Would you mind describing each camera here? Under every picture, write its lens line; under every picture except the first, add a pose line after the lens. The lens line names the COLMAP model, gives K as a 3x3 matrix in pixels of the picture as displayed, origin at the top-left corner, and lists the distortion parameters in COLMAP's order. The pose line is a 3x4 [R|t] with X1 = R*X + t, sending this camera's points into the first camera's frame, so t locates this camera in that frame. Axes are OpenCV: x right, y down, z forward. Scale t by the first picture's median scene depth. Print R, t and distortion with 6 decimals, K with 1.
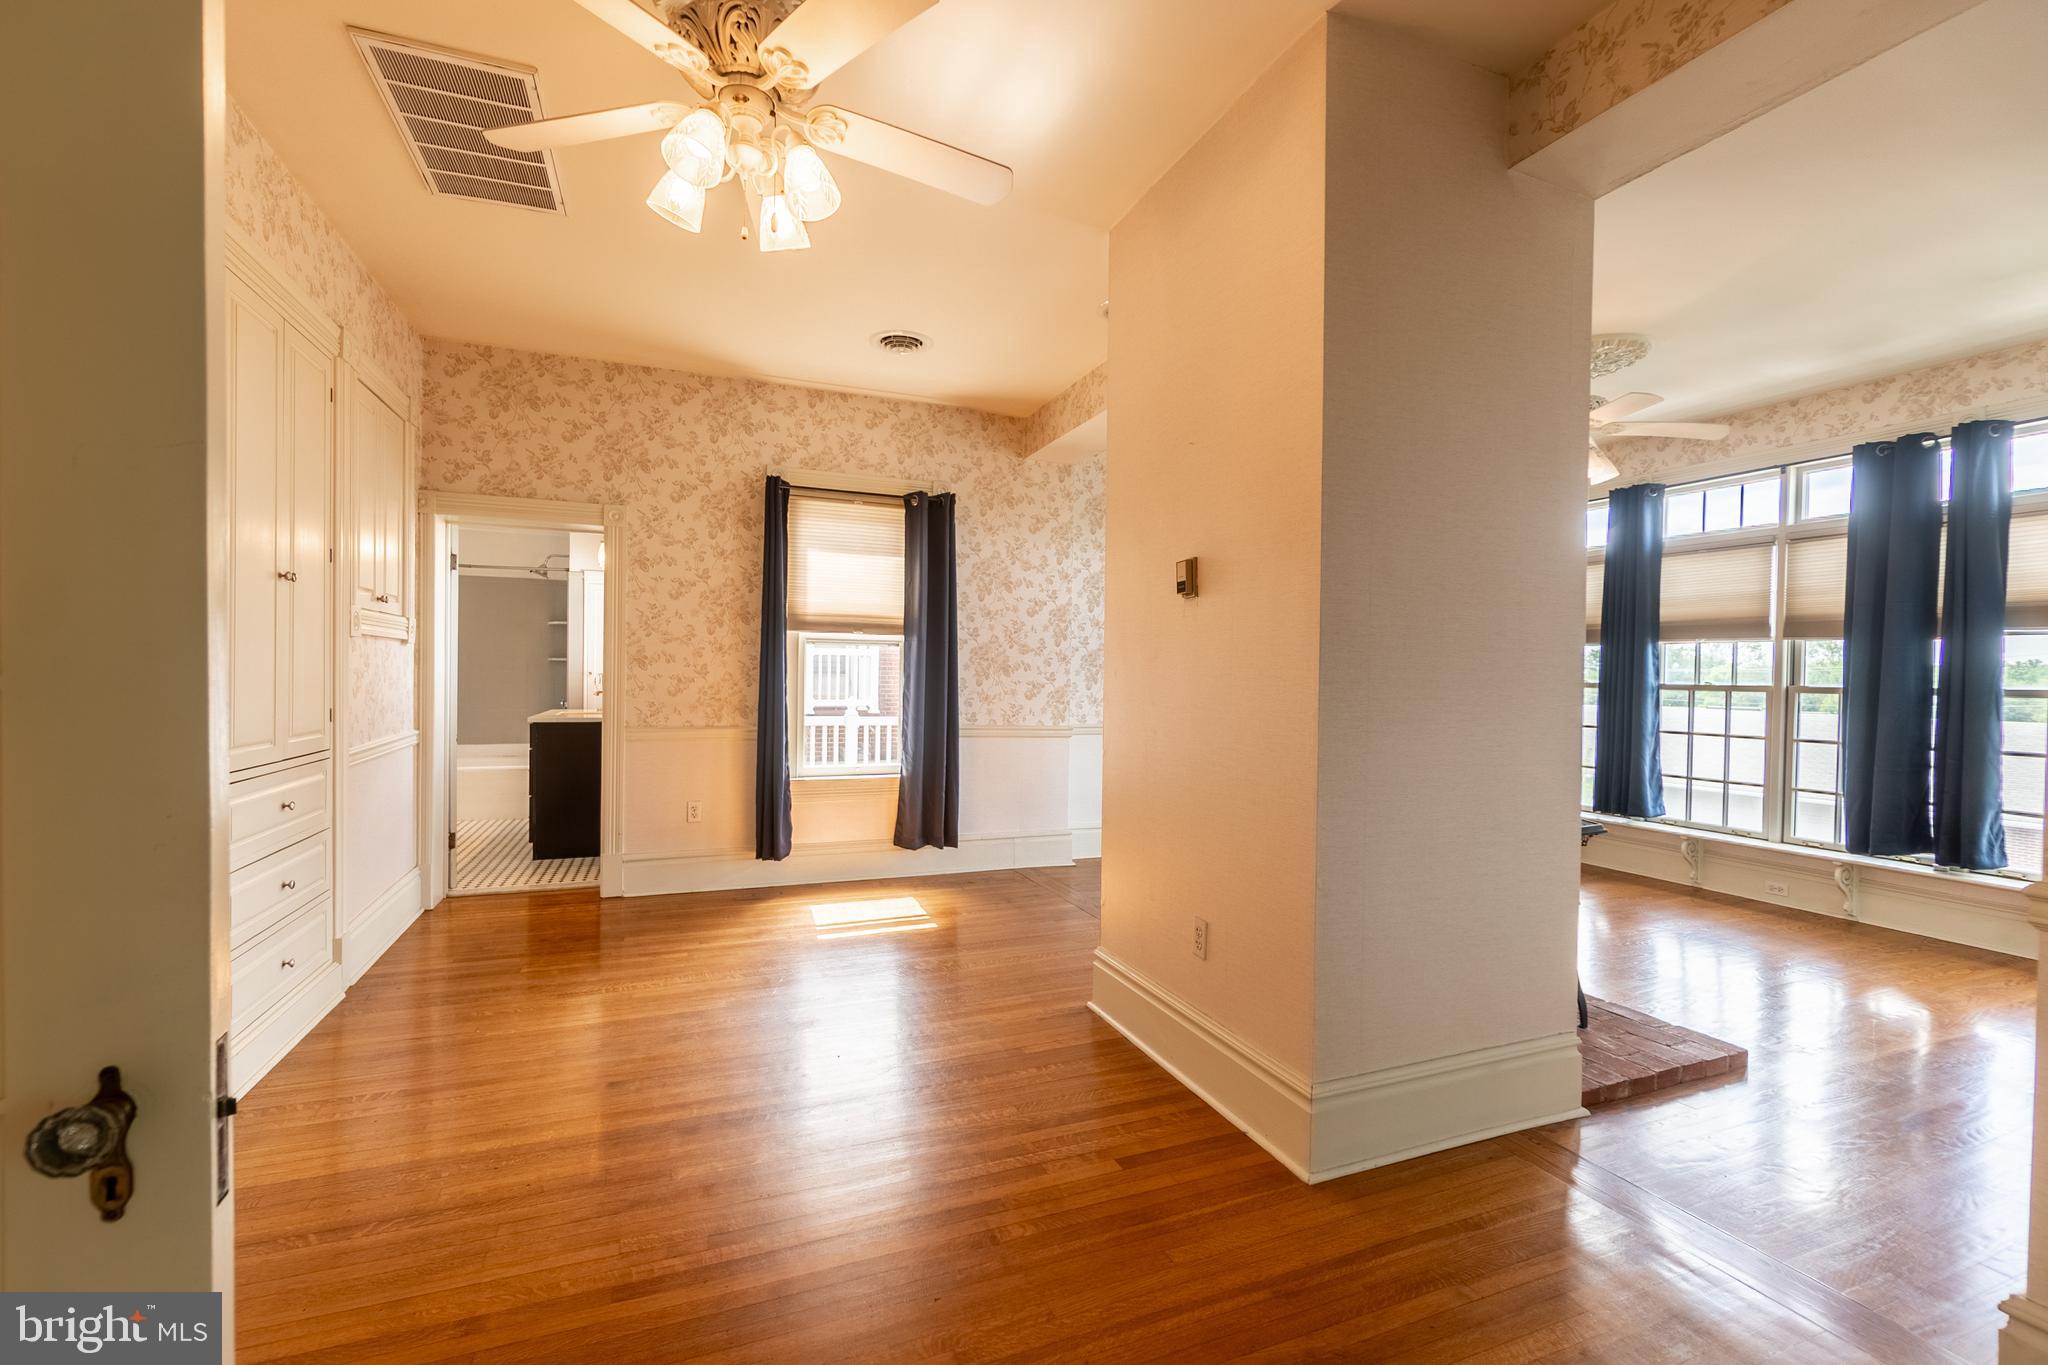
lens RADIAL K [[883.4, 0, 1005.9], [0, 883.4, 688.5], [0, 0, 1]] dist [0.001606, 0.000247]
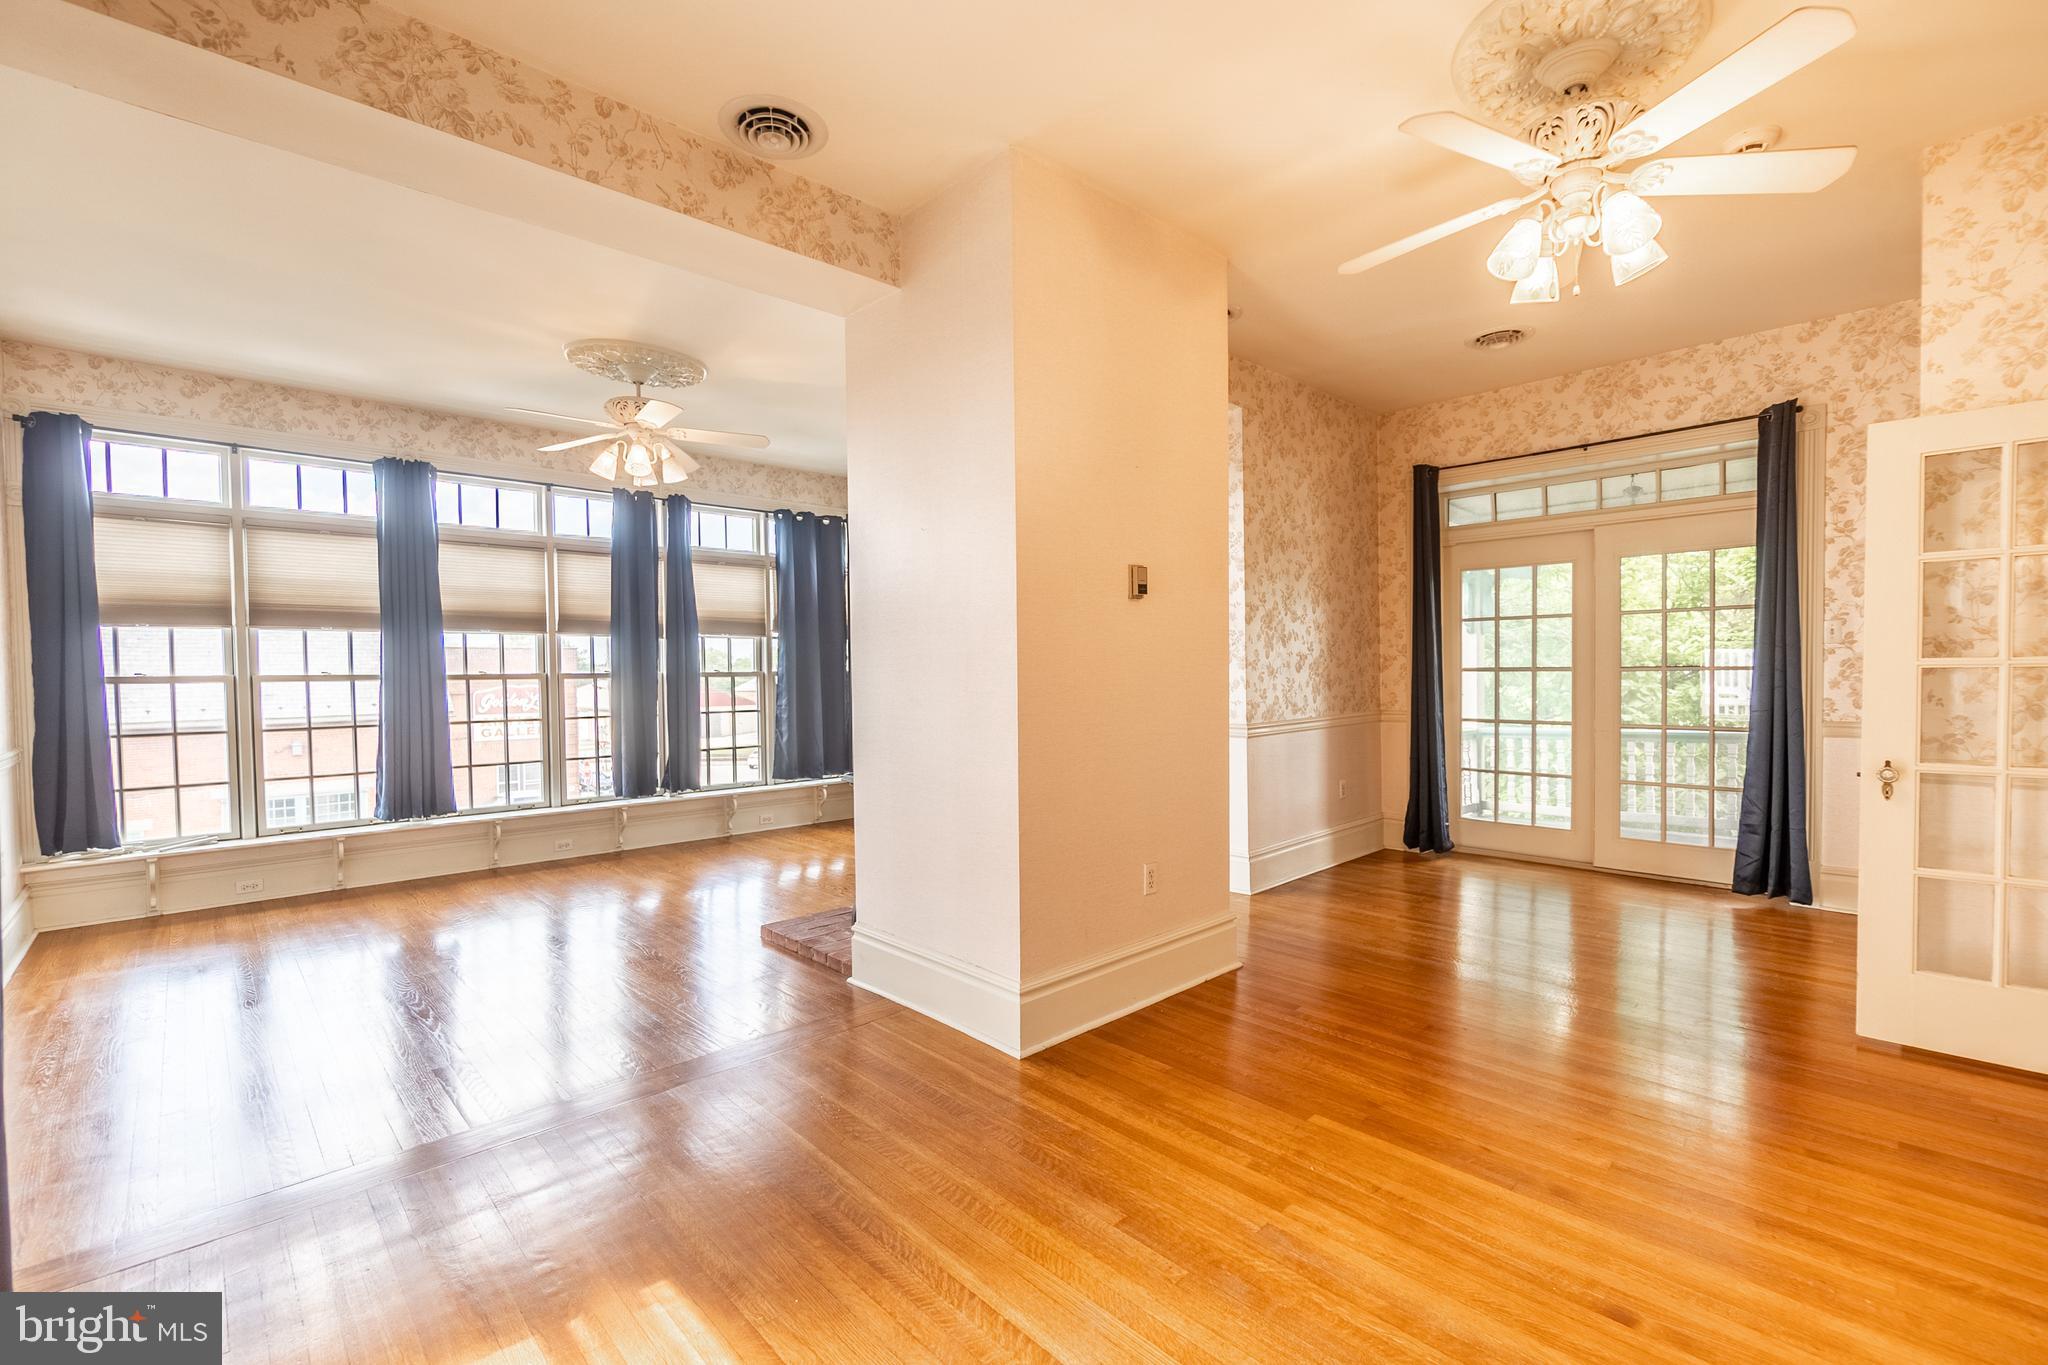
lens RADIAL K [[883.4, 0, 1011.8], [0, 883.4, 686.9], [0, 0, 1]] dist [0.001606, 0.000247]
pose [[-0.373027, -0.018149, 0.927643, -0.414685], [0.028909, 0.999096, 0.031172, -0.003254], [-0.927370, 0.038446, -0.372165, 0.829695]]
